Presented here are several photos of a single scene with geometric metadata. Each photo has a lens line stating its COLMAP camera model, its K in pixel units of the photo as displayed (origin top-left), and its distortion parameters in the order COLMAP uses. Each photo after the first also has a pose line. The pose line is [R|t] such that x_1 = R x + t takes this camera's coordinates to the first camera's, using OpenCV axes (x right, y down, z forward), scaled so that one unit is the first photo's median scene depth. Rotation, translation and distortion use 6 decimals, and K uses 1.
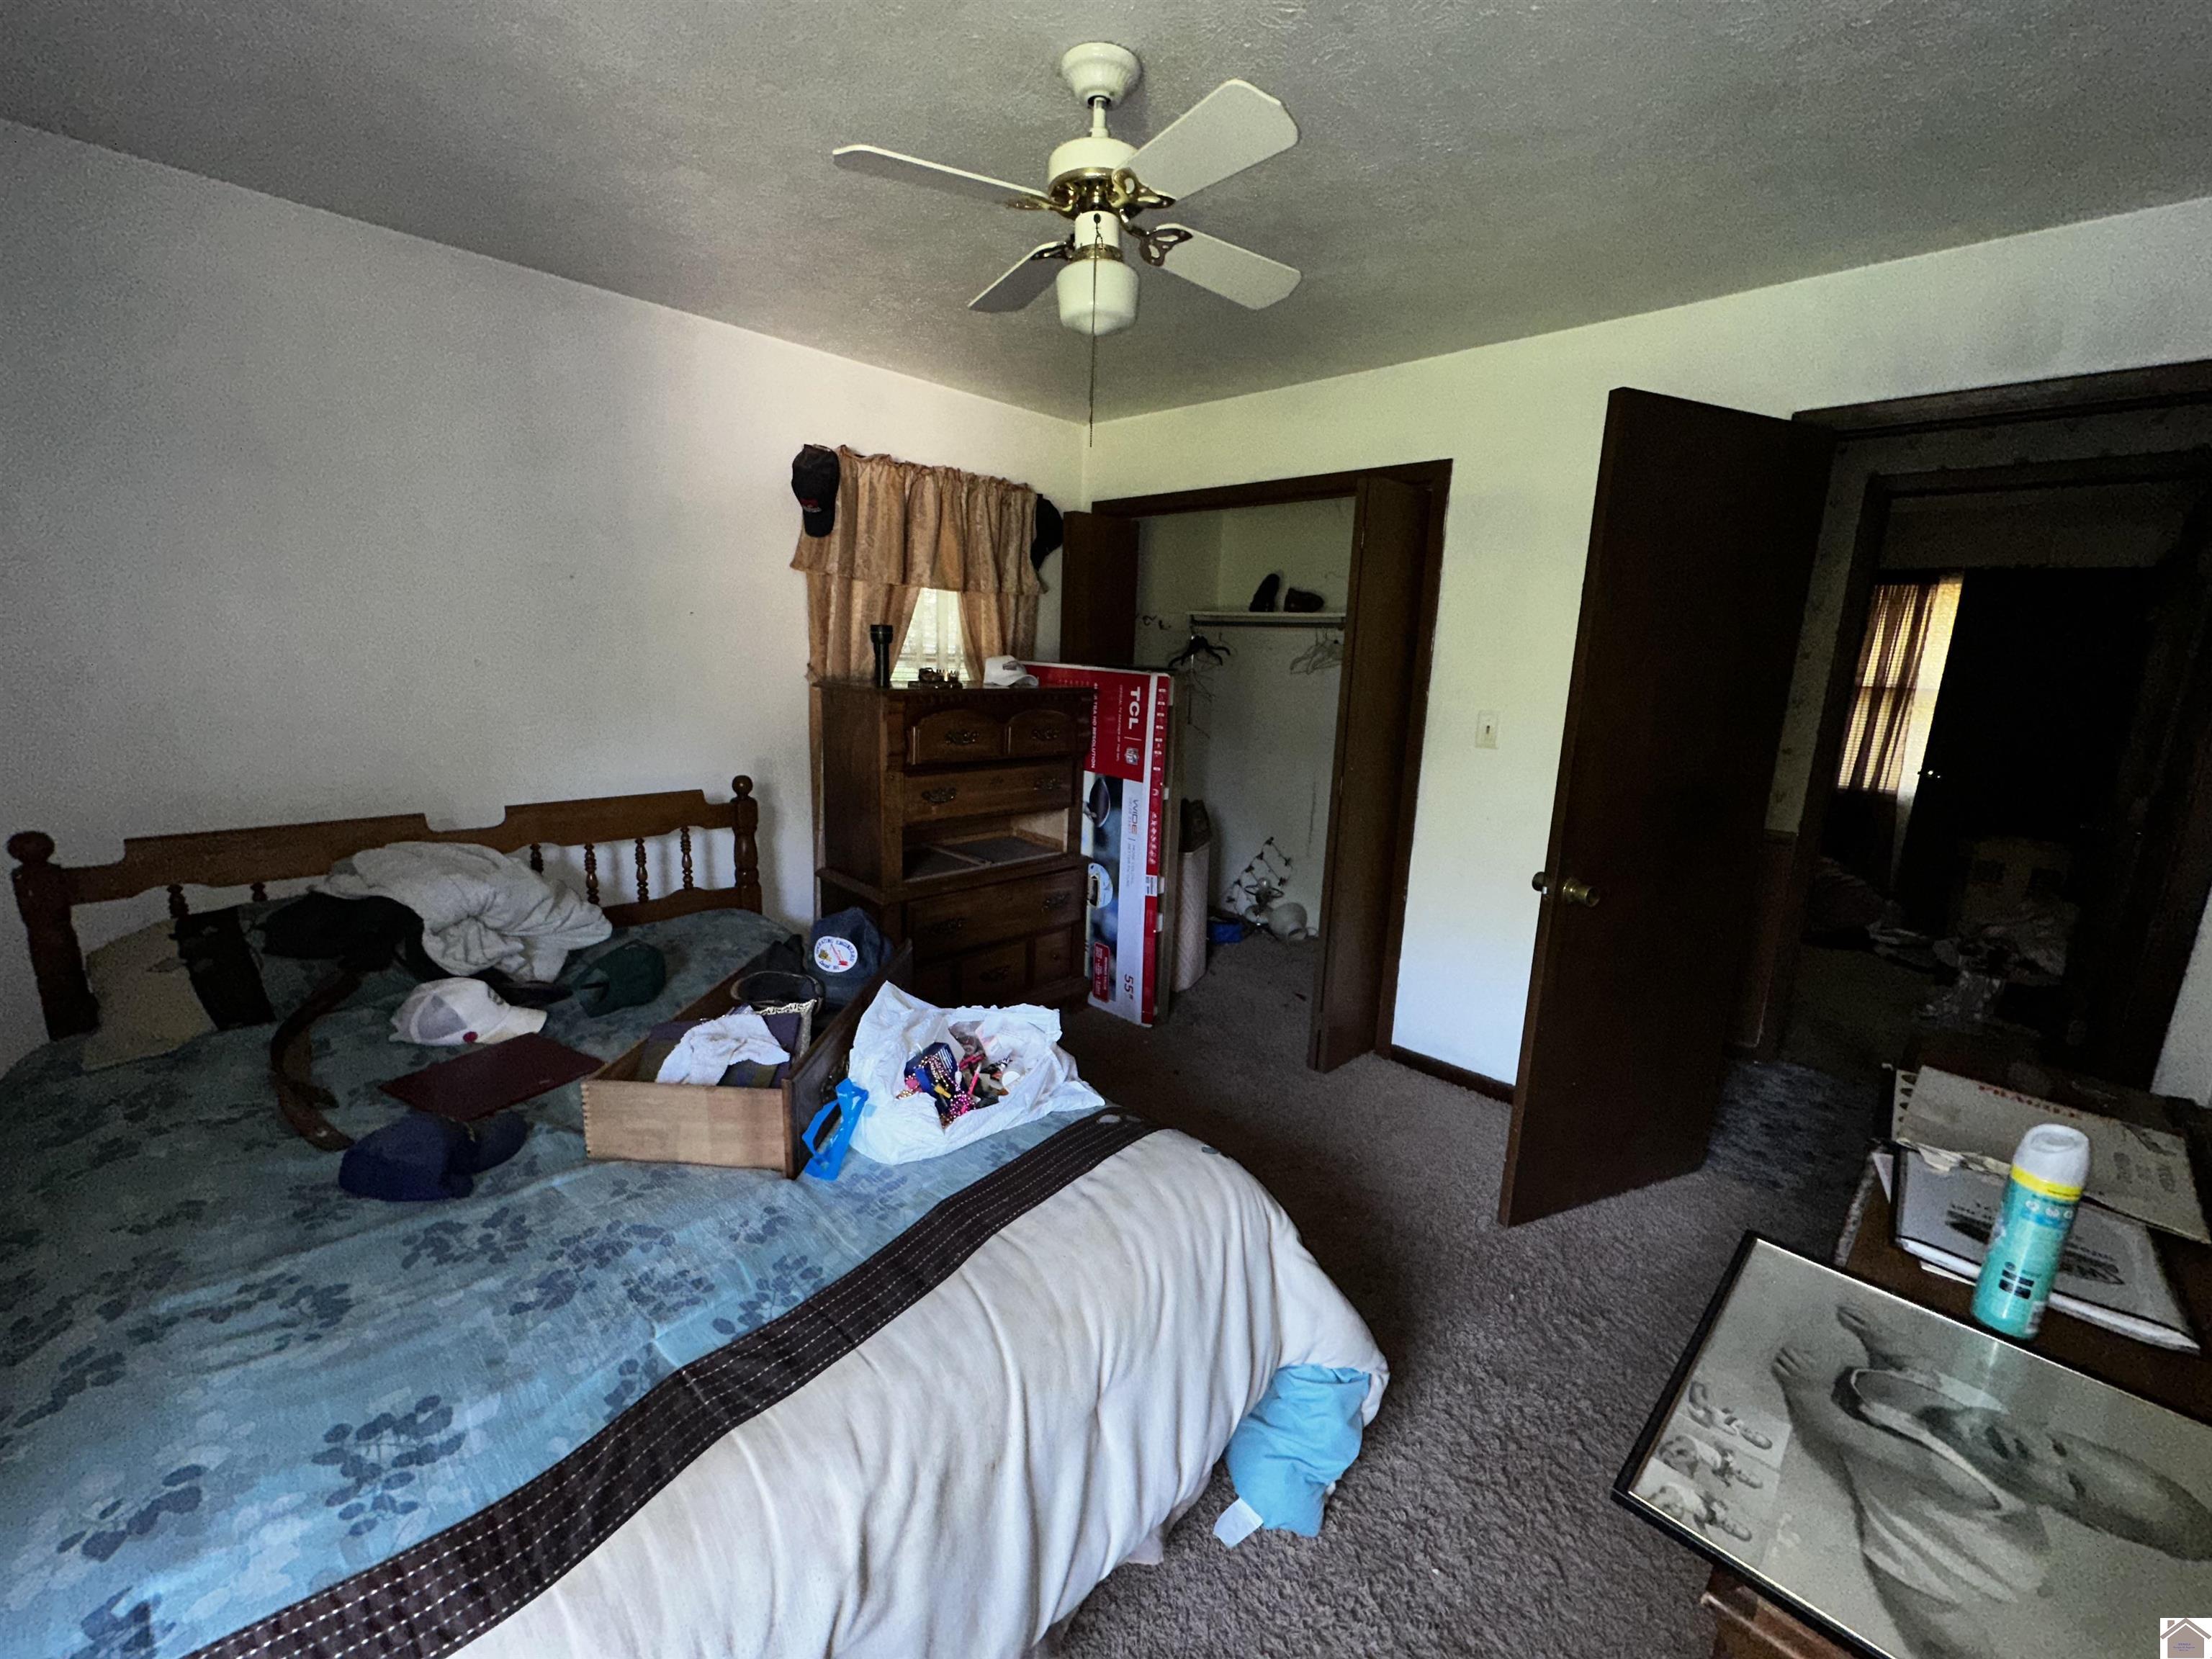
lens RADIAL K [[873.4, 0, 1104.5], [0, 873.4, 824.7], [0, 0, 1]] dist [-0.000110, 0.000077]
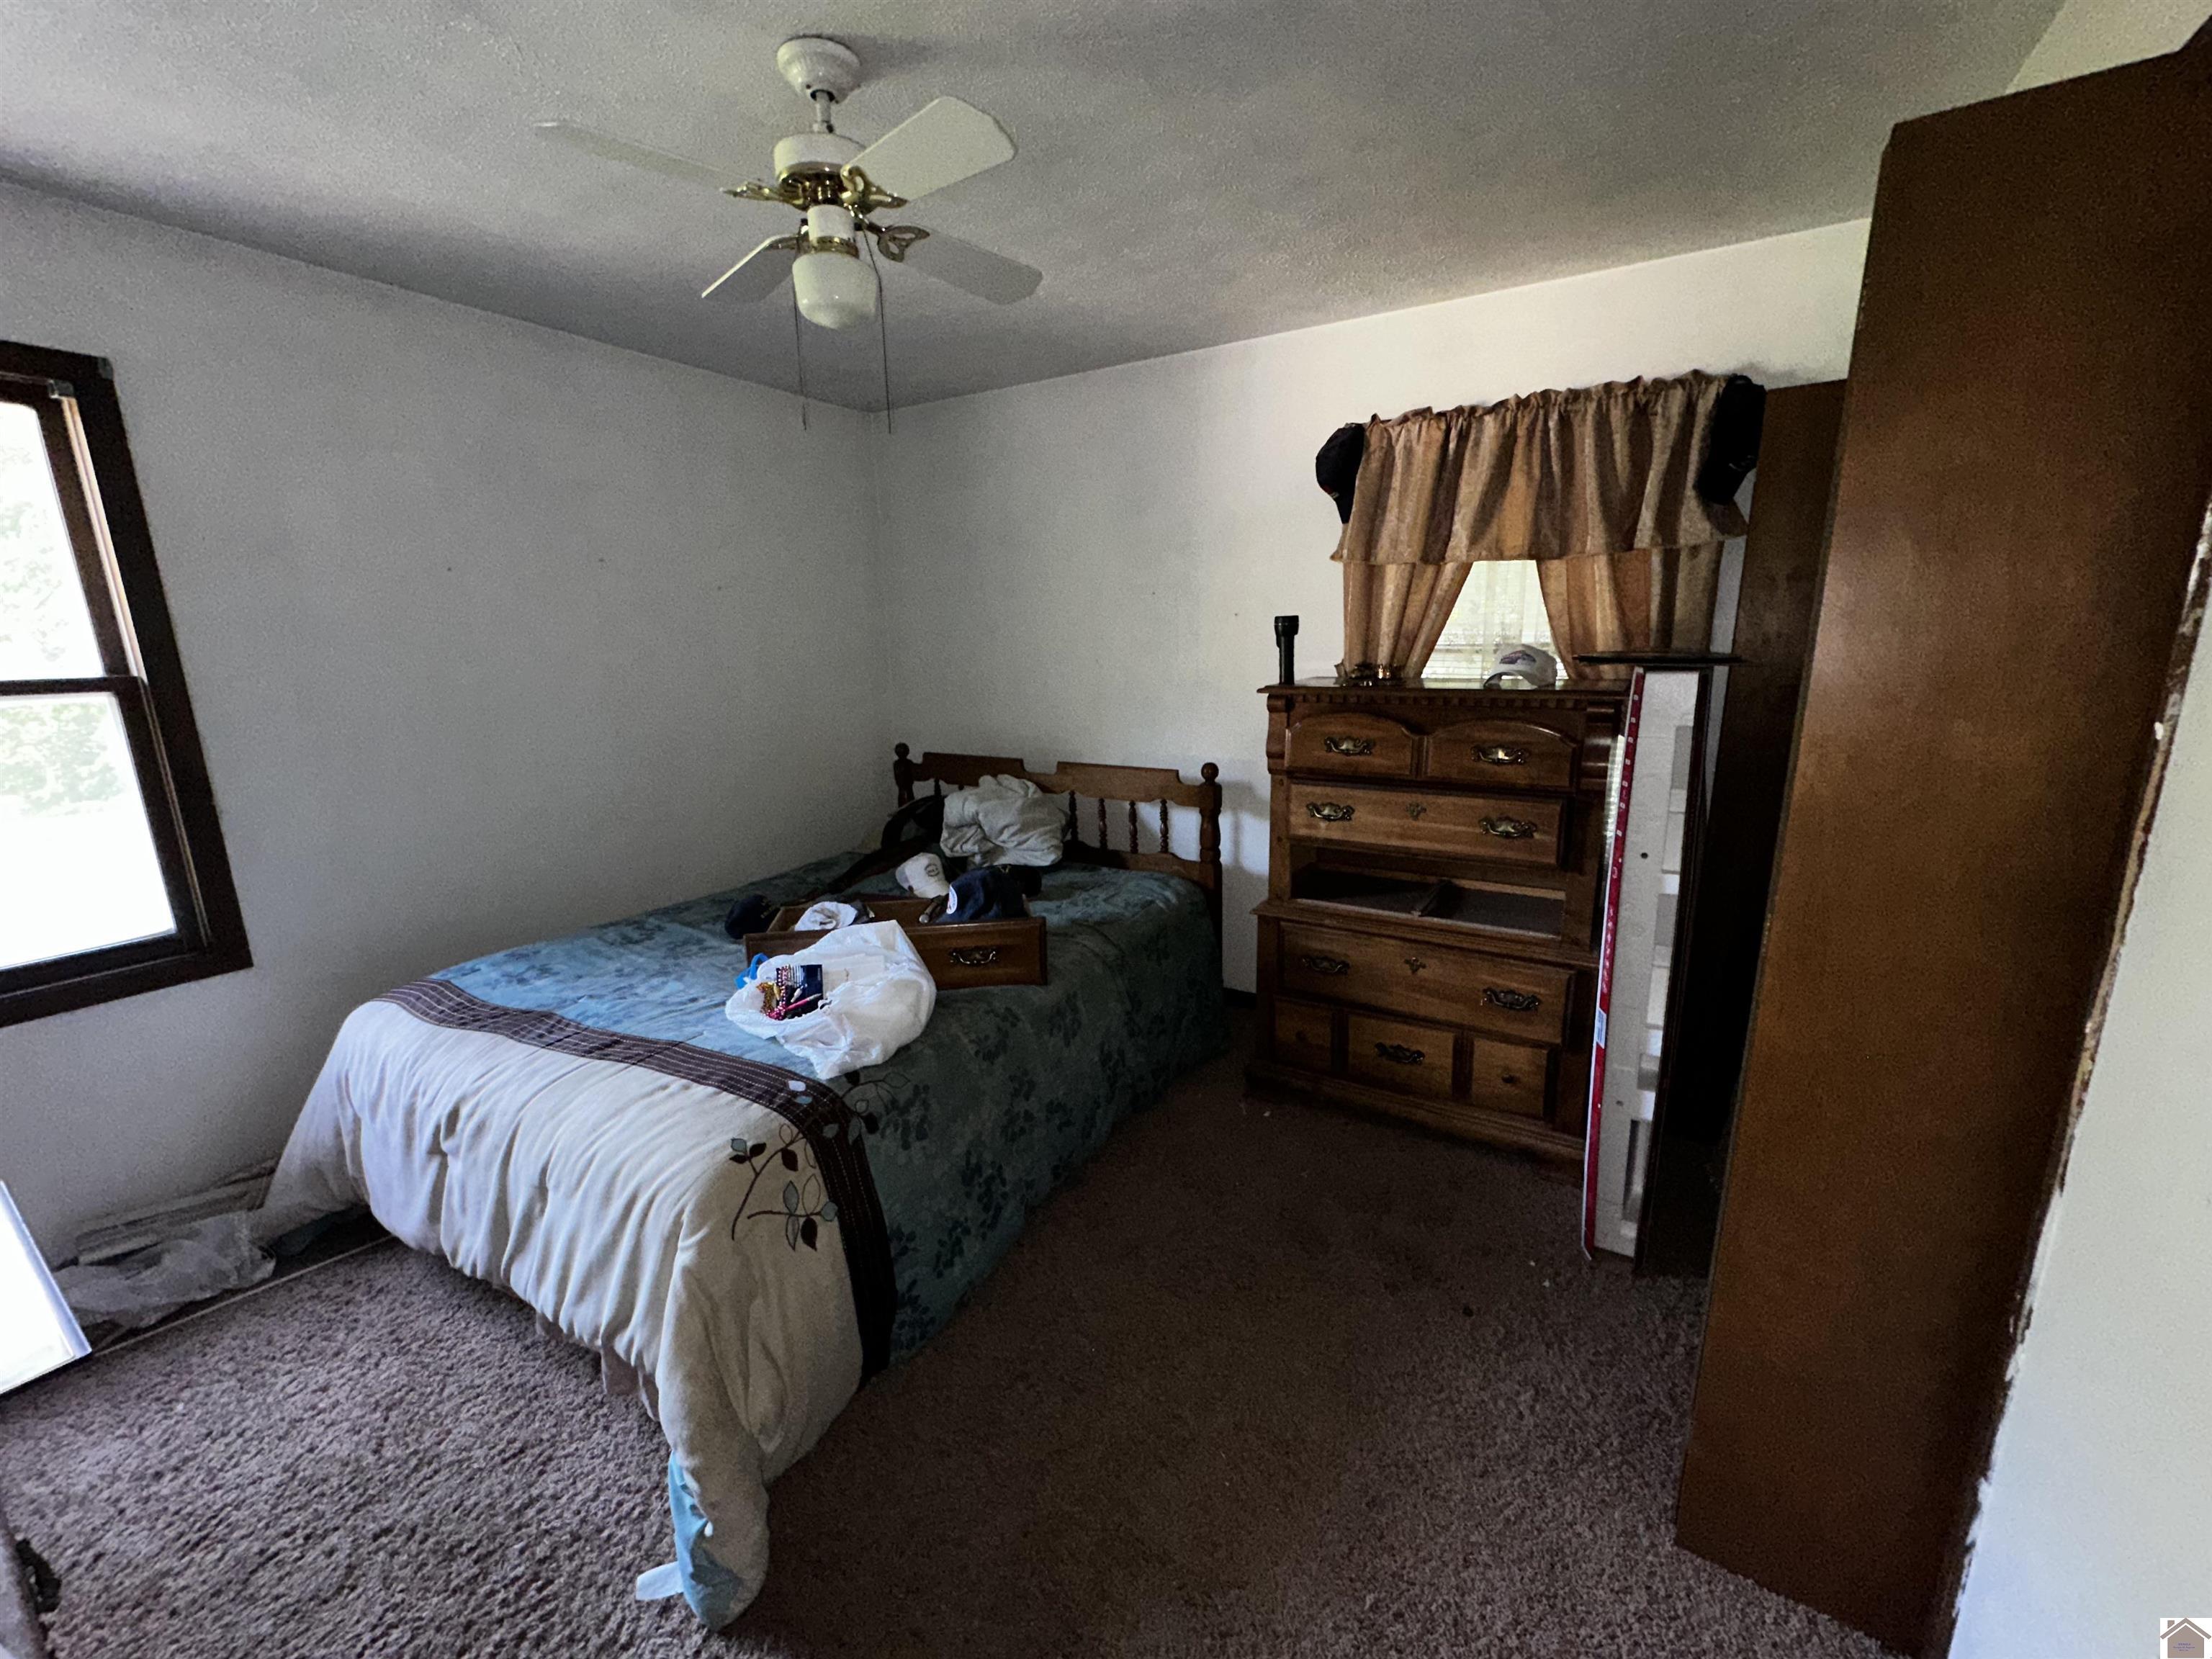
lens RADIAL K [[873.4, 0, 1101.5], [0, 873.4, 825.6], [0, 0, 1]] dist [-0.000110, 0.000077]
pose [[0.237061, 0.169730, -0.956553, 0.831667], [-0.168404, 0.976893, 0.131604, -0.137054], [0.956787, 0.129889, 0.260167, 0.815985]]
